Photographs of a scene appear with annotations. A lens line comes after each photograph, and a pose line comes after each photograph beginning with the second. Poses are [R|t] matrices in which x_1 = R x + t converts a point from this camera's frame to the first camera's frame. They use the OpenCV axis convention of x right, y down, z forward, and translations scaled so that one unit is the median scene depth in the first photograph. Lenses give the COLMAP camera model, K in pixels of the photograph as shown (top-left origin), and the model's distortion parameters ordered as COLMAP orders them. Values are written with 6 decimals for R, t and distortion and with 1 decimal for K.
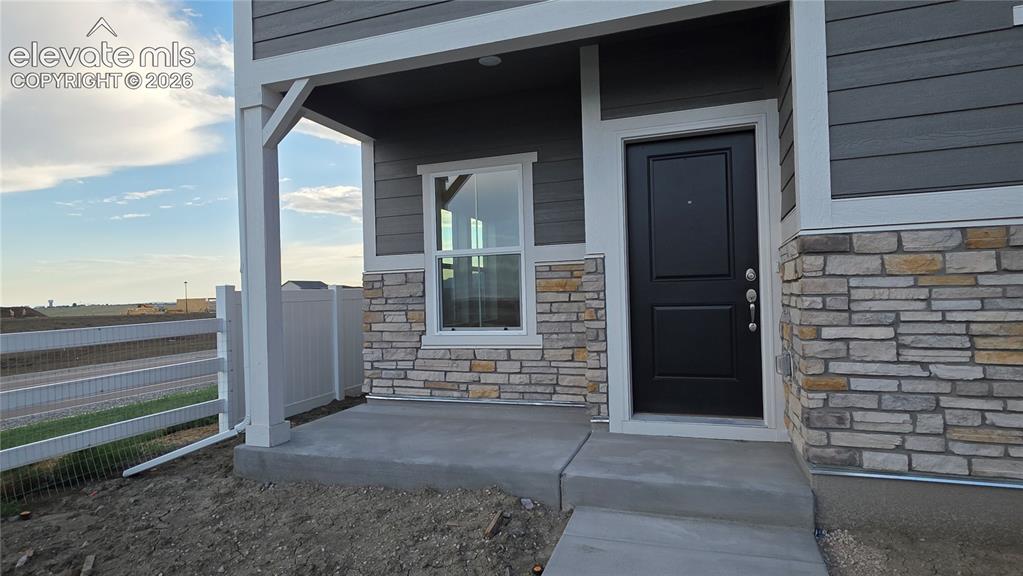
lens RADIAL K [[573.4, 0, 511.5], [0, 573.4, 289.9], [0, 0, 1]] dist [0.012902, -0.004122]
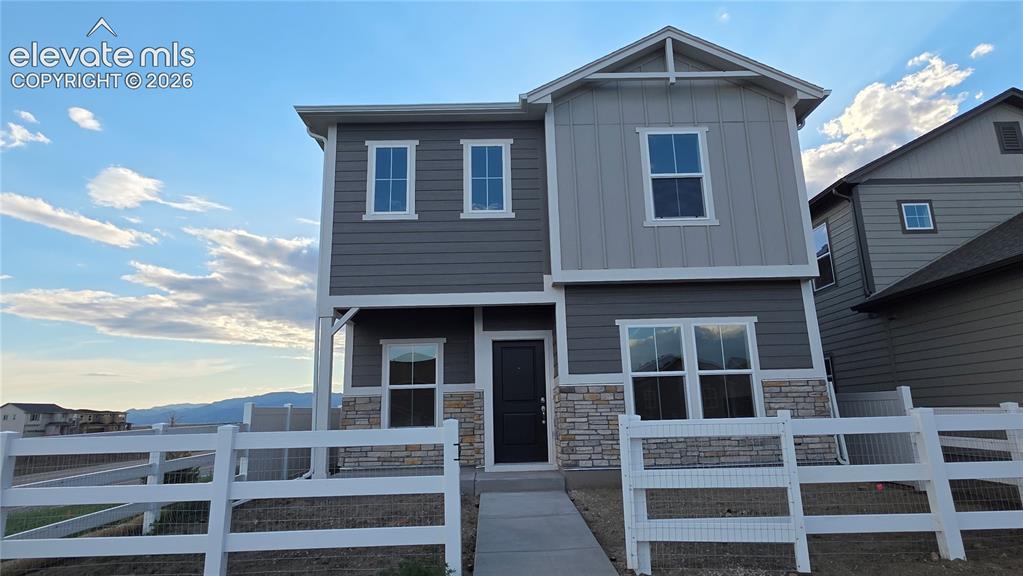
lens RADIAL K [[573.4, 0, 512.5], [0, 573.4, 286.6], [0, 0, 1]] dist [0.012902, -0.004122]
pose [[0.936182, 0.079412, 0.342429, -0.597001], [-0.002403, 0.975571, -0.219673, 0.040926], [-0.351508, 0.204831, 0.913502, -1.322639]]
